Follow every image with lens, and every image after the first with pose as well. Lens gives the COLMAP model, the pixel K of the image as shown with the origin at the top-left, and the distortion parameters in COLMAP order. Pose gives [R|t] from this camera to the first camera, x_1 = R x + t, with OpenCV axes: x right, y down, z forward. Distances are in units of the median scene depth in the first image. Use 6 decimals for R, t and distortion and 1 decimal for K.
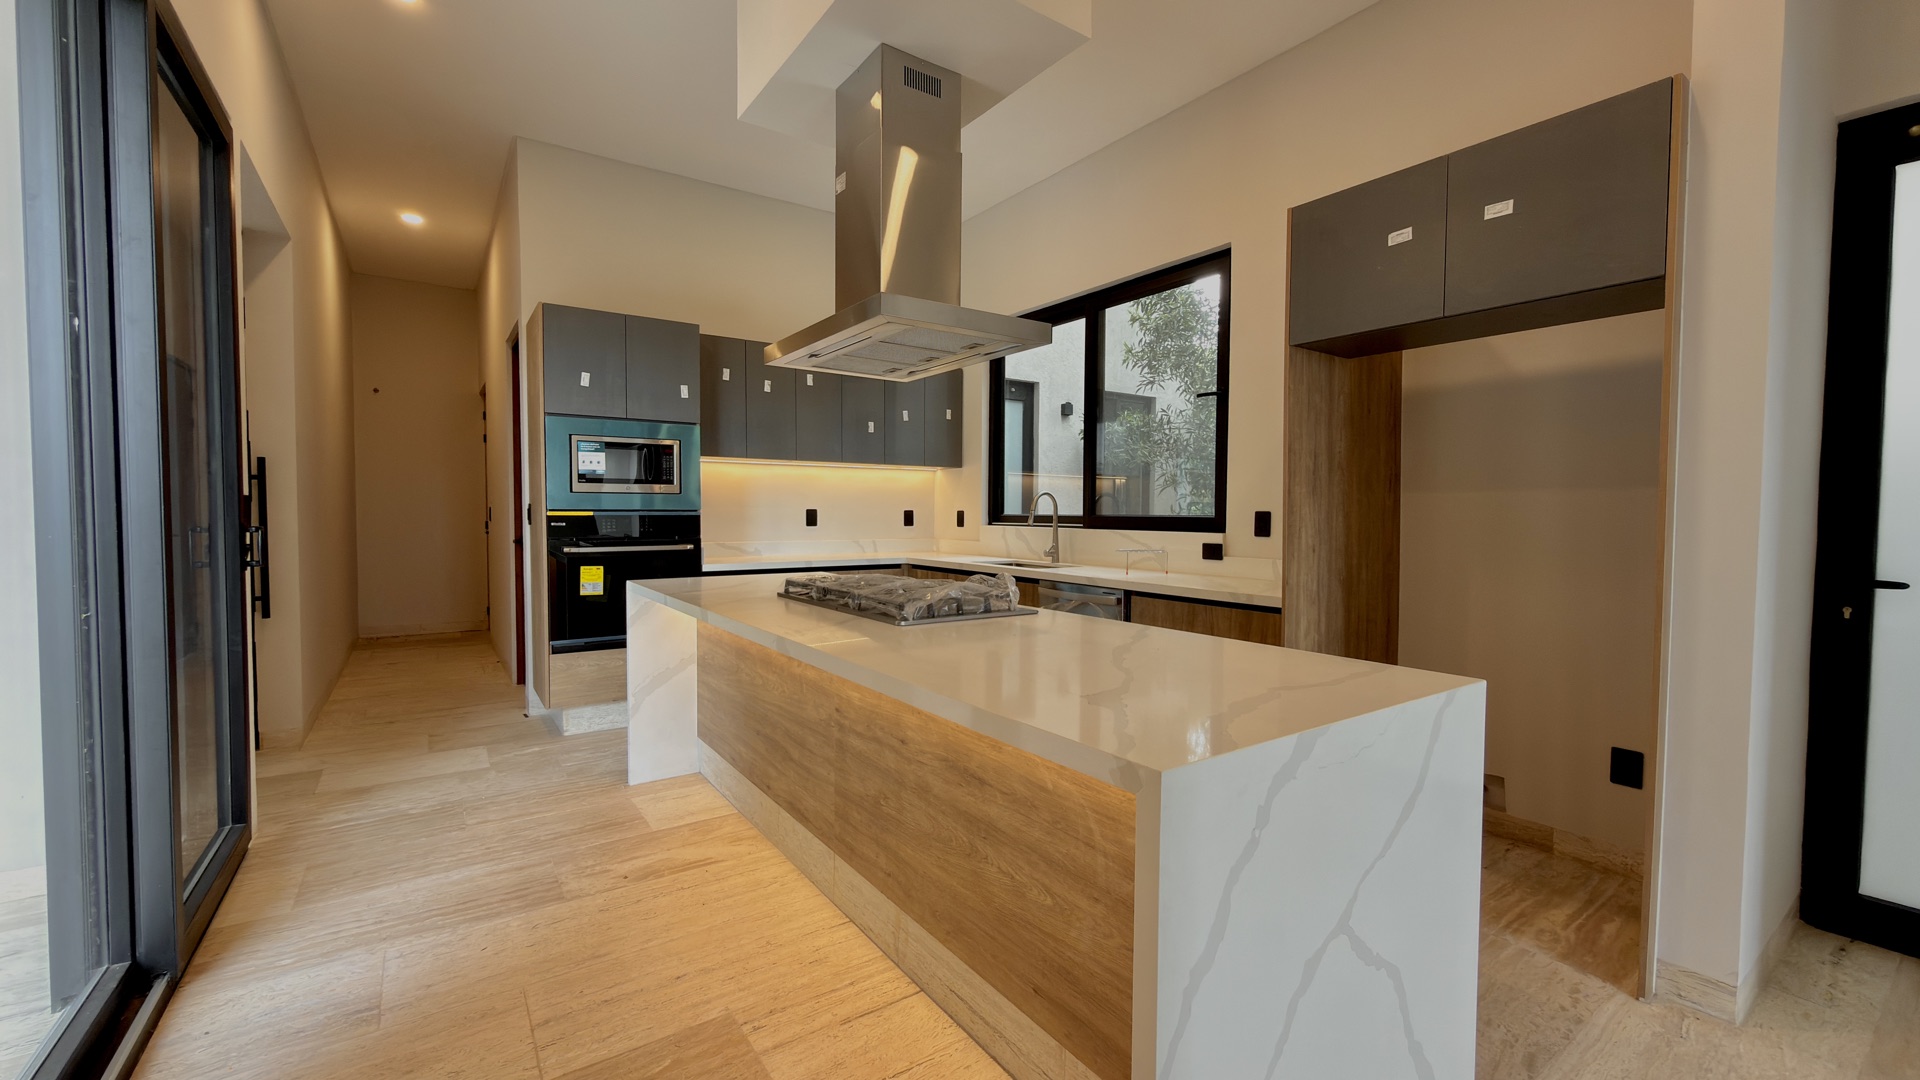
lens RADIAL K [[764.6, 0, 960.0], [0, 764.6, 540.0], [0, 0, 1]] dist [0.000532, 0.000252]
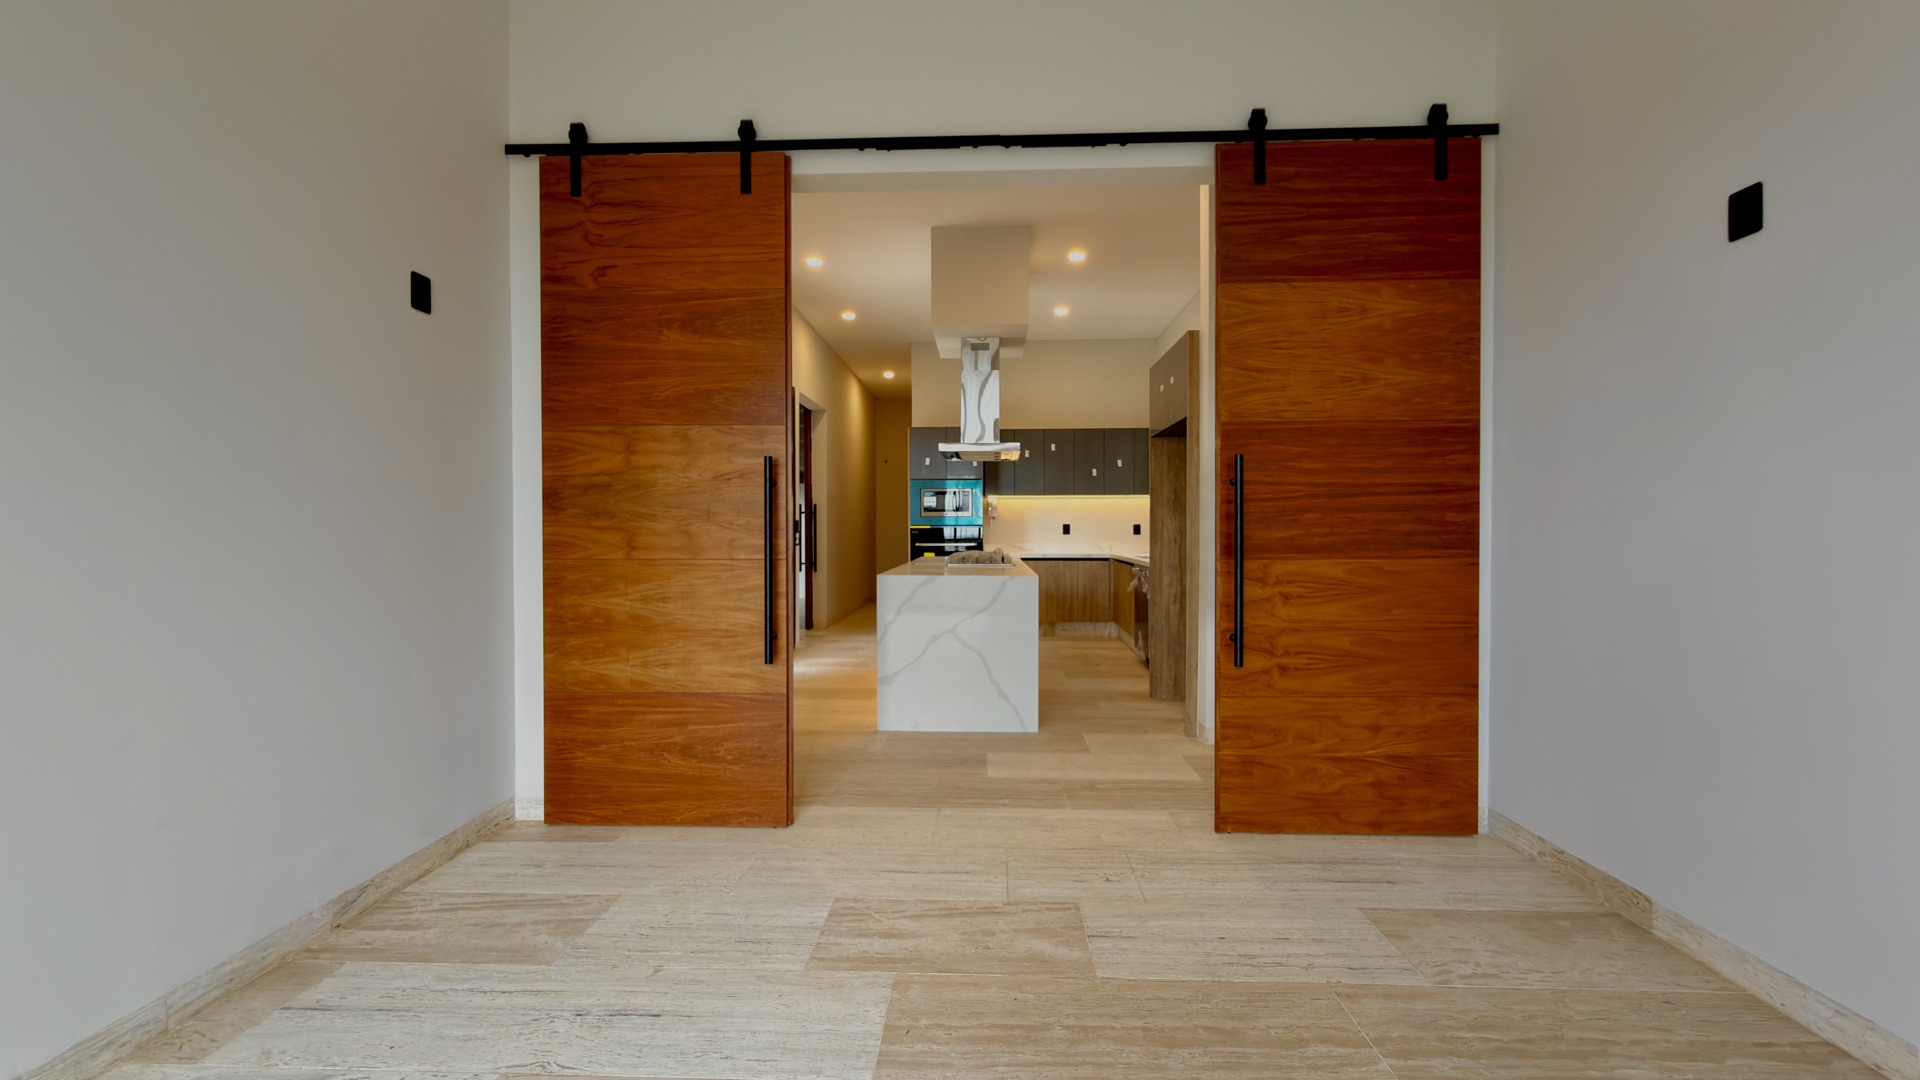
lens RADIAL K [[764.6, 0, 960.0], [0, 764.6, 540.0], [0, 0, 1]] dist [0.000532, 0.000252]
pose [[0.797499, 0.001789, -0.603318, 0.803155], [-0.016346, 0.999693, -0.018642, 0.036256], [0.603099, 0.024729, 0.797283, -0.564906]]
